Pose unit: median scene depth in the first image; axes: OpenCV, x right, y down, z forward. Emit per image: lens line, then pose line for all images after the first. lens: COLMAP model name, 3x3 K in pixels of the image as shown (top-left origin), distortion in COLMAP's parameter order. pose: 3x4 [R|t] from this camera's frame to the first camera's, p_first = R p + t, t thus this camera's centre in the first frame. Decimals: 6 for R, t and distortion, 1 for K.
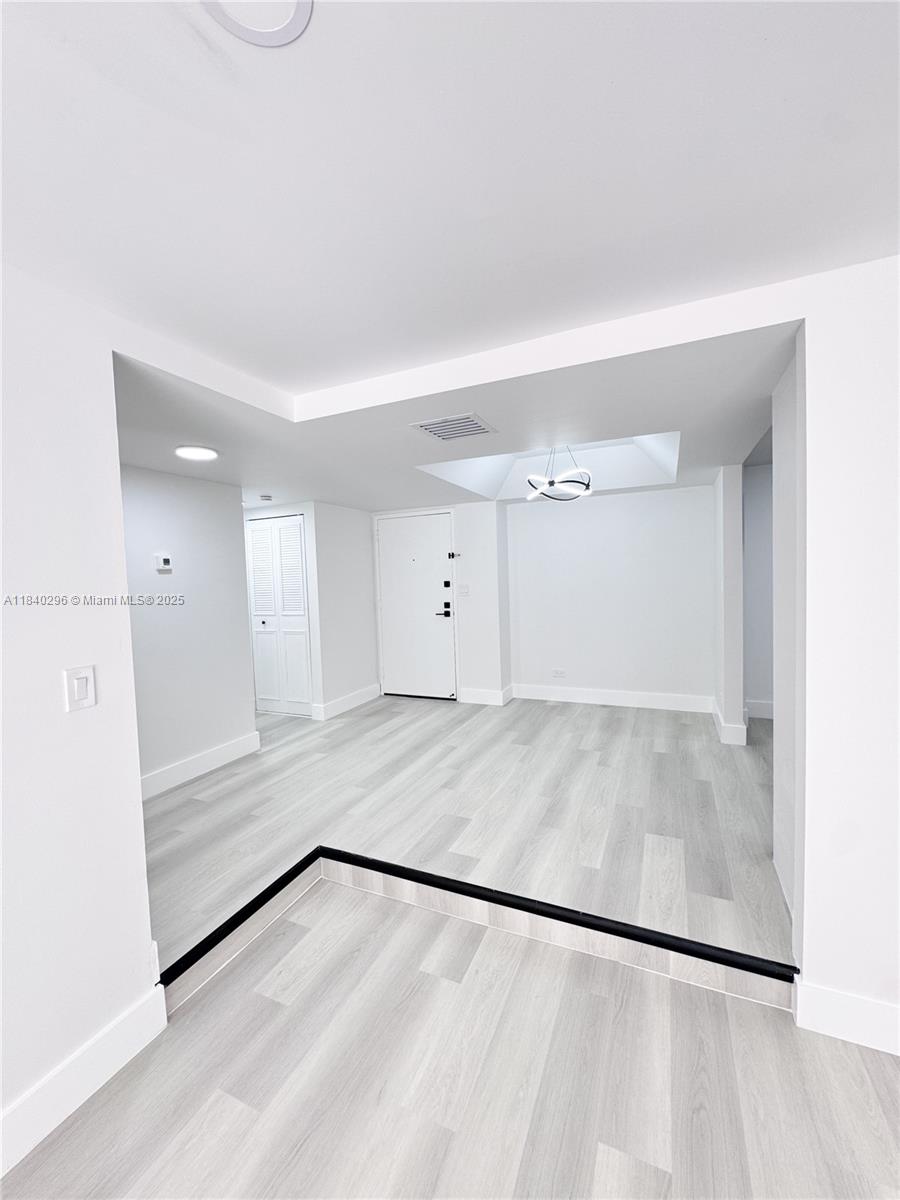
lens RADIAL K [[482.4, 0, 451.2], [0, 482.4, 600.4], [0, 0, 1]] dist [0.000363, 0.000382]
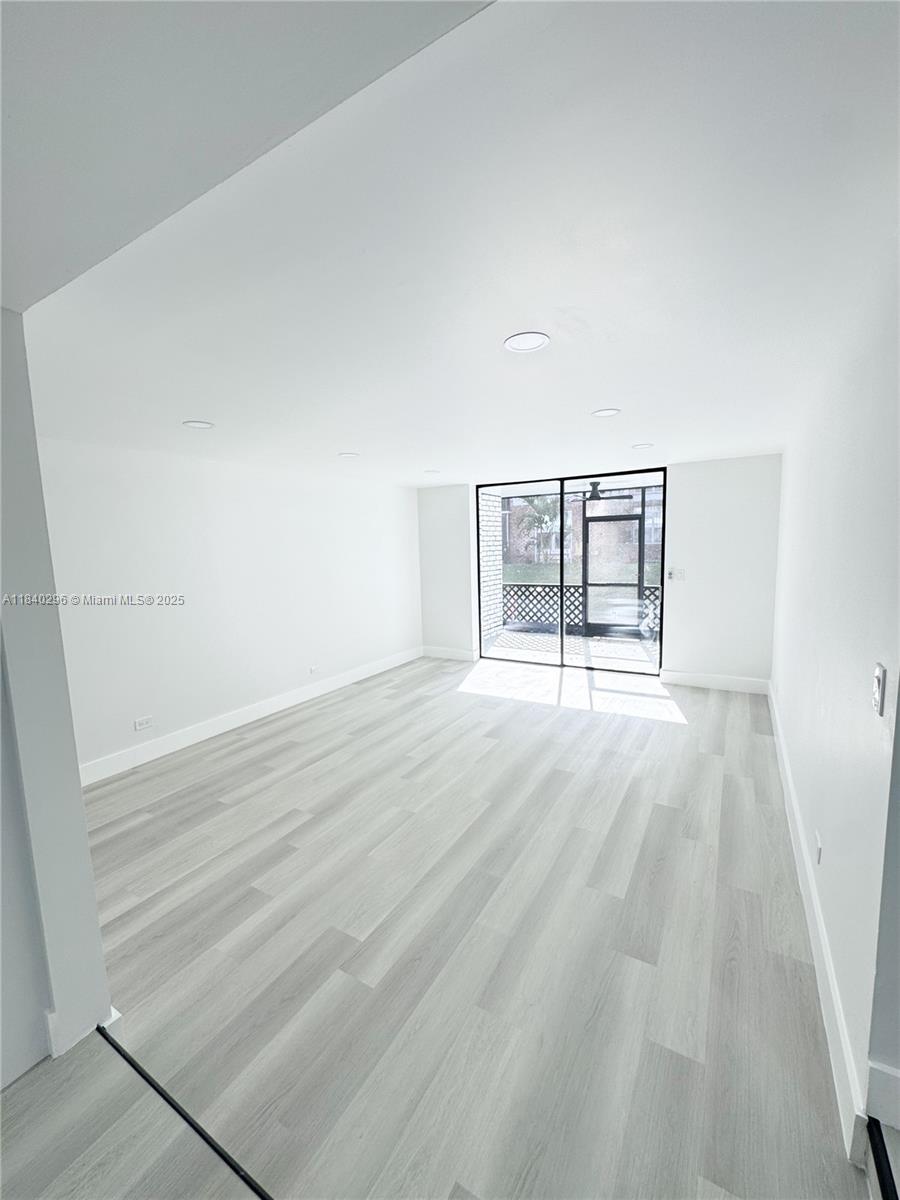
lens RADIAL K [[482.4, 0, 449.8], [0, 482.4, 600.8], [0, 0, 1]] dist [0.000363, 0.000382]
pose [[-0.991435, 0.044564, 0.122761, -0.066784], [0.064767, 0.984021, 0.165855, -0.097004], [-0.113408, 0.172386, -0.978479, 1.088131]]
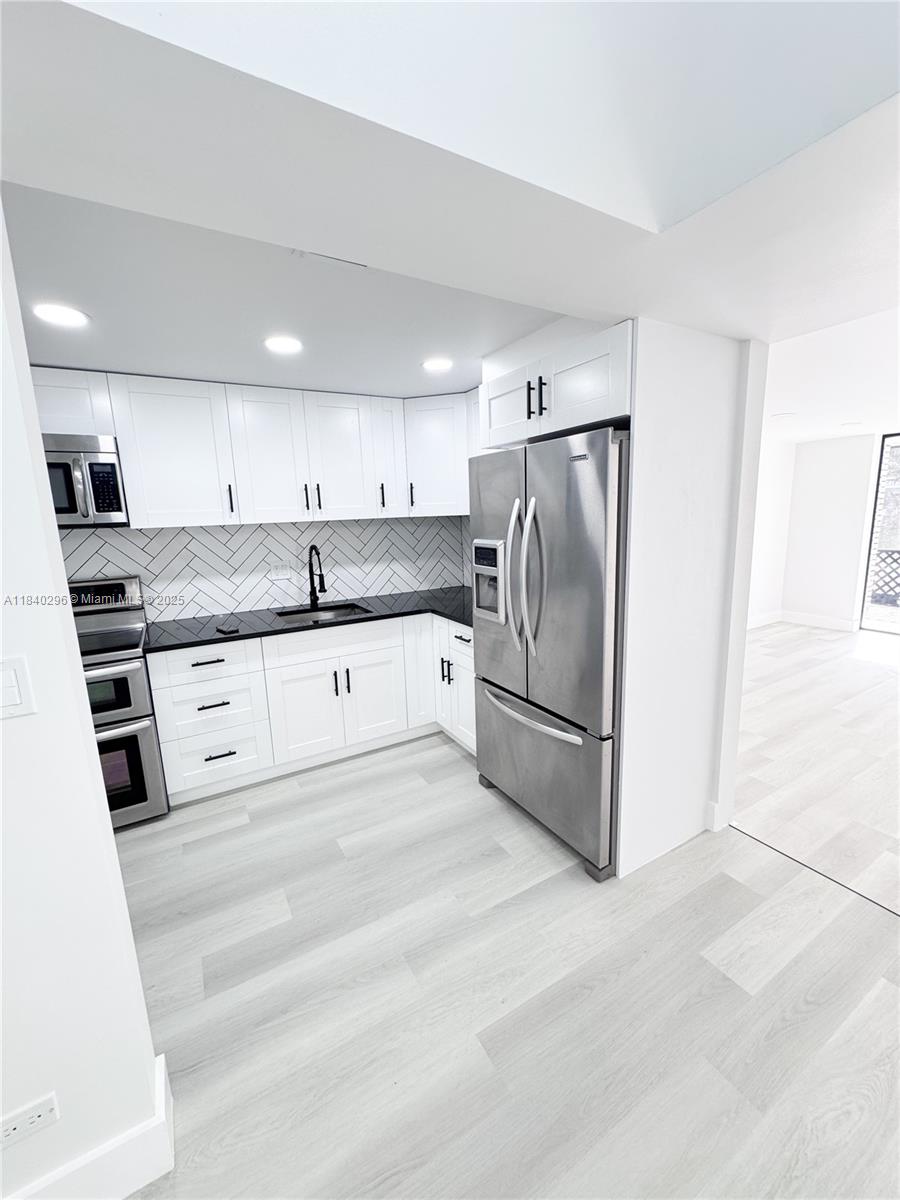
lens RADIAL K [[482.4, 0, 452.8], [0, 482.4, 597.8], [0, 0, 1]] dist [0.000363, 0.000382]
pose [[-0.814762, -0.043354, 0.578173, 0.378719], [0.088466, 0.976228, 0.197868, -0.147446], [-0.573007, 0.212364, -0.791558, 1.566318]]
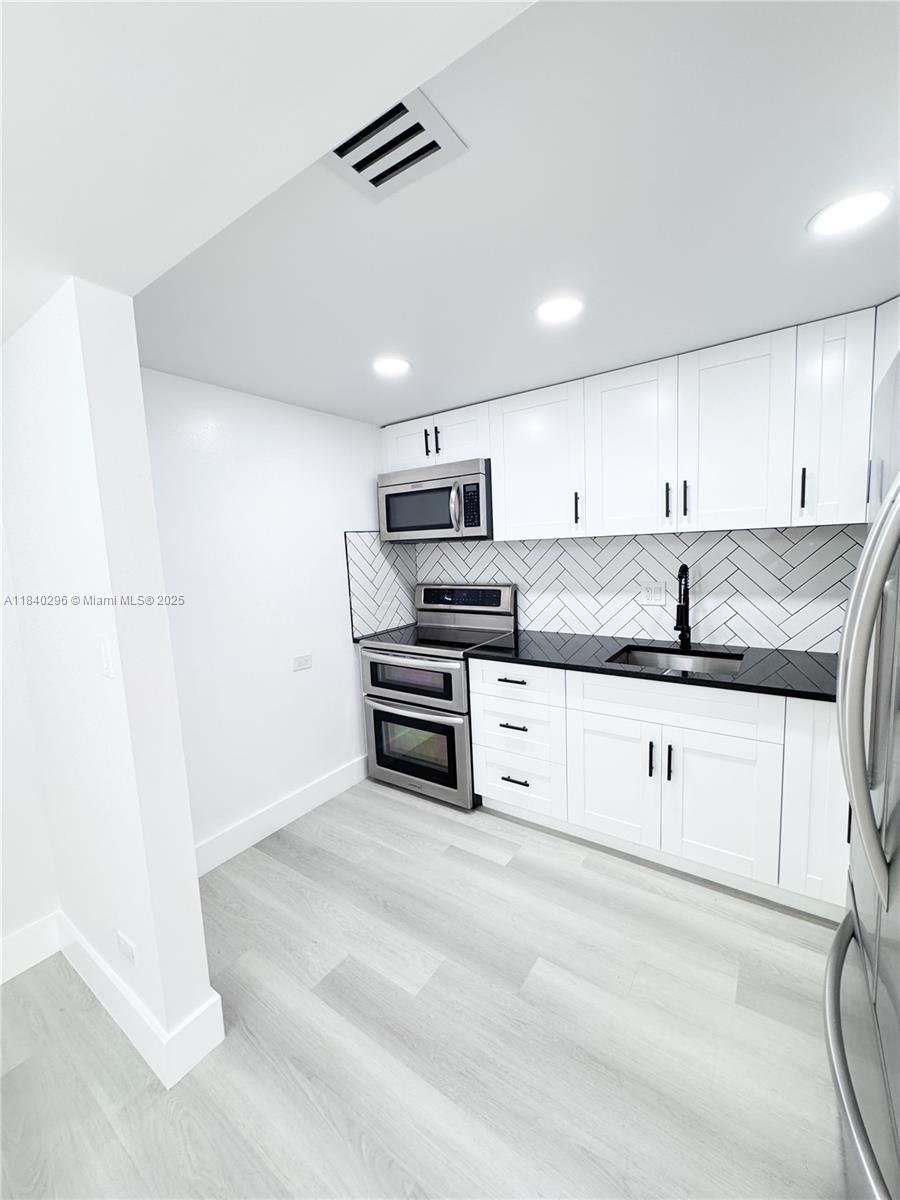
lens RADIAL K [[482.4, 0, 447.8], [0, 482.4, 600.4], [0, 0, 1]] dist [0.000363, 0.000382]
pose [[0.185578, -0.092990, 0.978220, 0.416946], [0.089739, 0.992956, 0.077366, -0.109338], [-0.978523, 0.073428, 0.192615, 1.030388]]
